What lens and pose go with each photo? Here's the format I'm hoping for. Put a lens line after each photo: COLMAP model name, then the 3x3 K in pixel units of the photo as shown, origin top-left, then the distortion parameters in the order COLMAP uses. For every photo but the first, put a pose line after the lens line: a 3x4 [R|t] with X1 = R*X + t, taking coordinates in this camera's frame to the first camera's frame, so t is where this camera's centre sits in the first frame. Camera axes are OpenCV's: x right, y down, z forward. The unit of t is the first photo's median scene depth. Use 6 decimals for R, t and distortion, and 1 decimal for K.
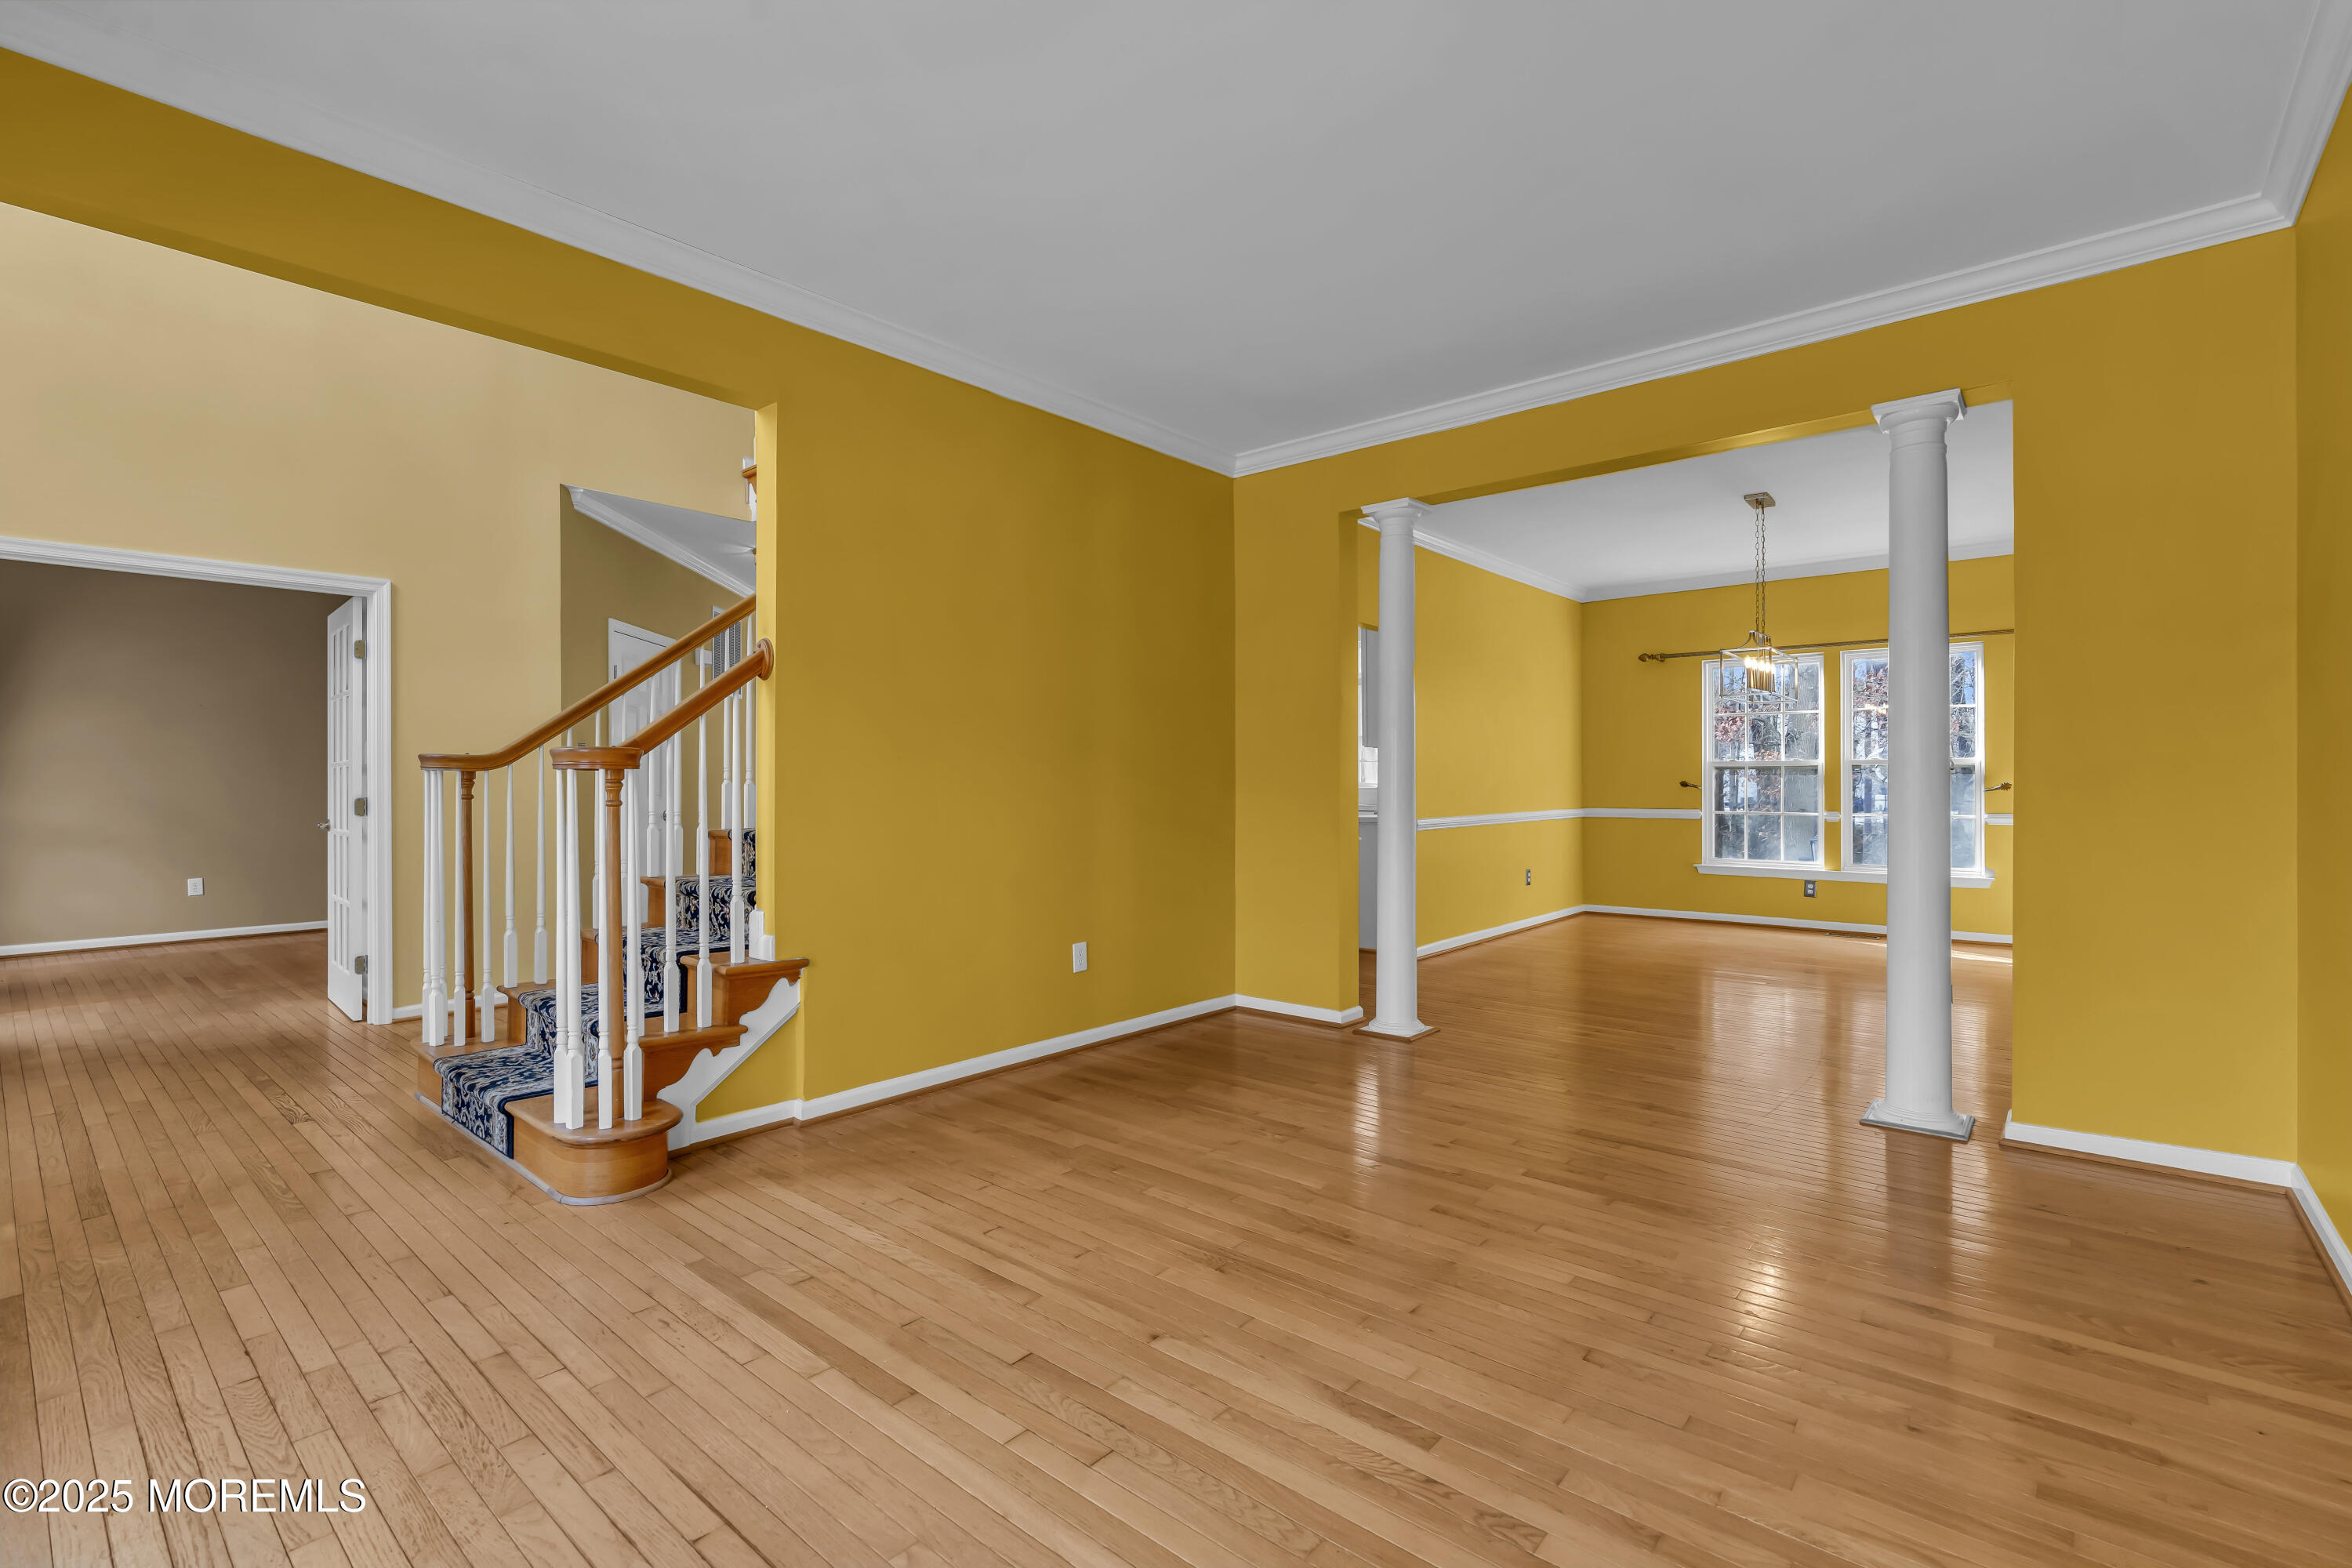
lens RADIAL K [[1053.9, 0, 1158.9], [0, 1053.9, 783.6], [0, 0, 1]] dist [-0.019037, 0.000603]
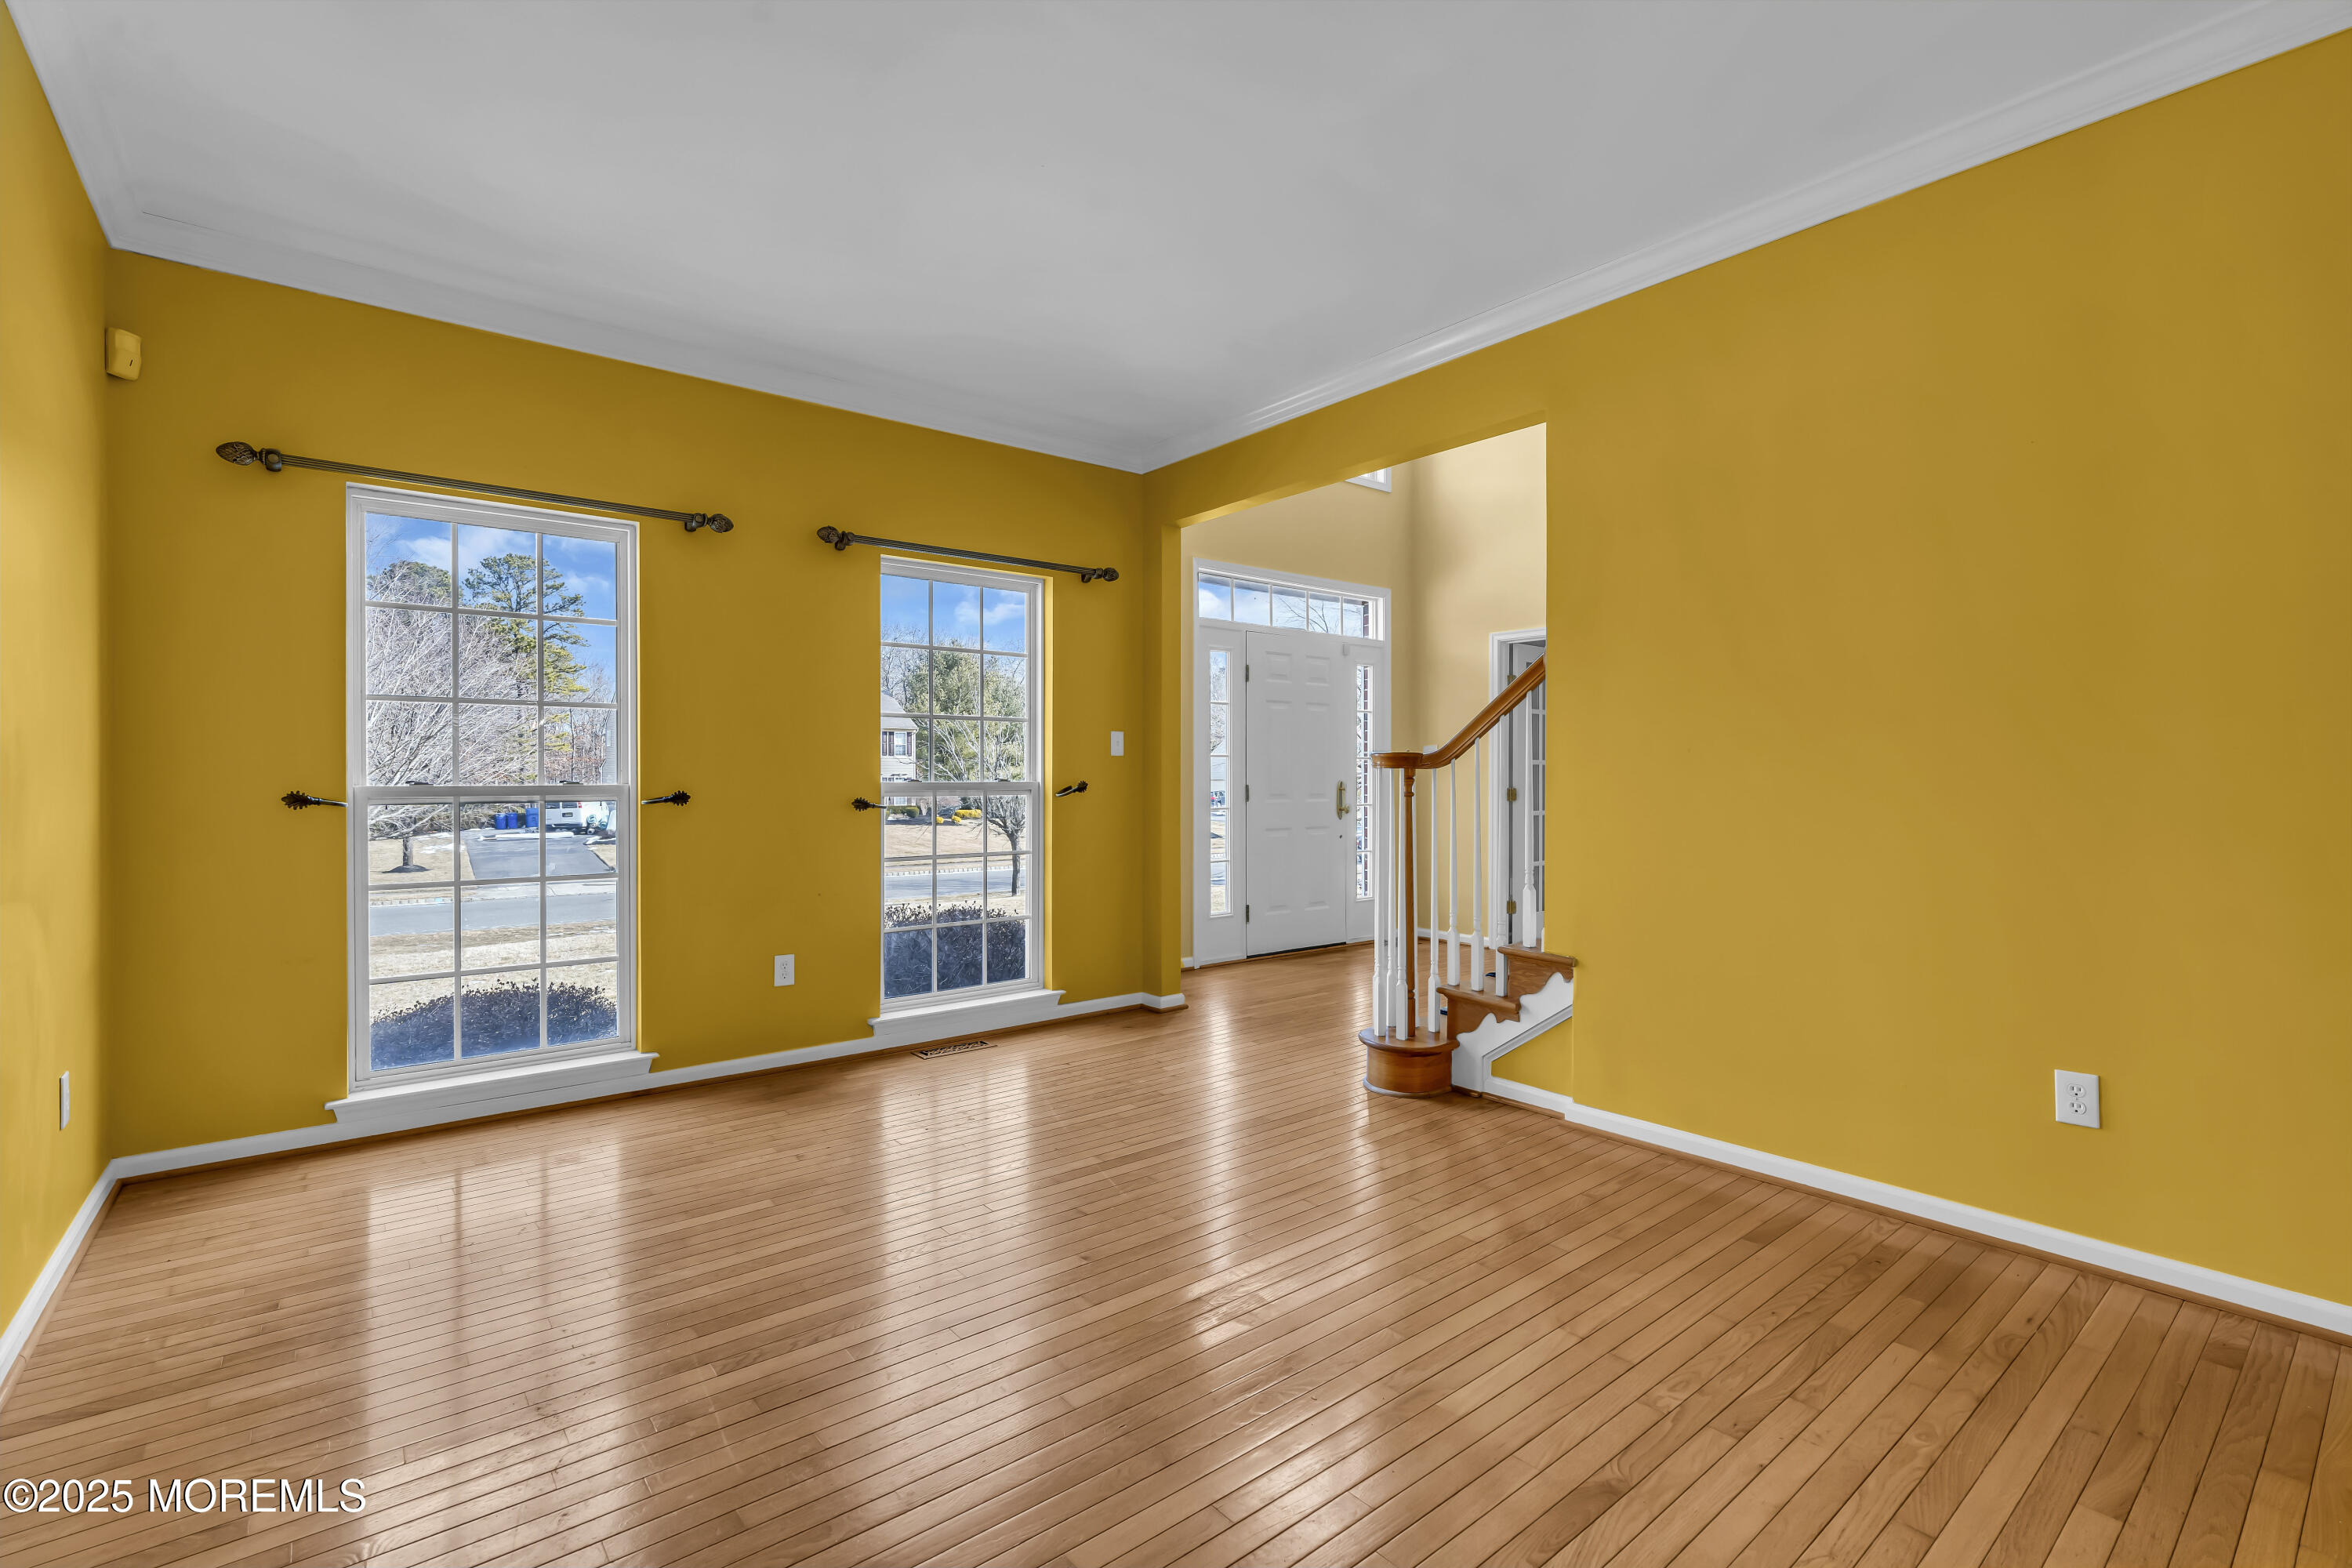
lens RADIAL K [[1053.9, 0, 1158.9], [0, 1053.9, 783.6], [0, 0, 1]] dist [-0.019037, 0.000603]
pose [[-0.182120, 0.008775, -0.983237, 0.706263], [-0.004878, 0.999940, 0.009828, -0.003630], [0.983264, 0.006586, -0.182066, 0.811768]]
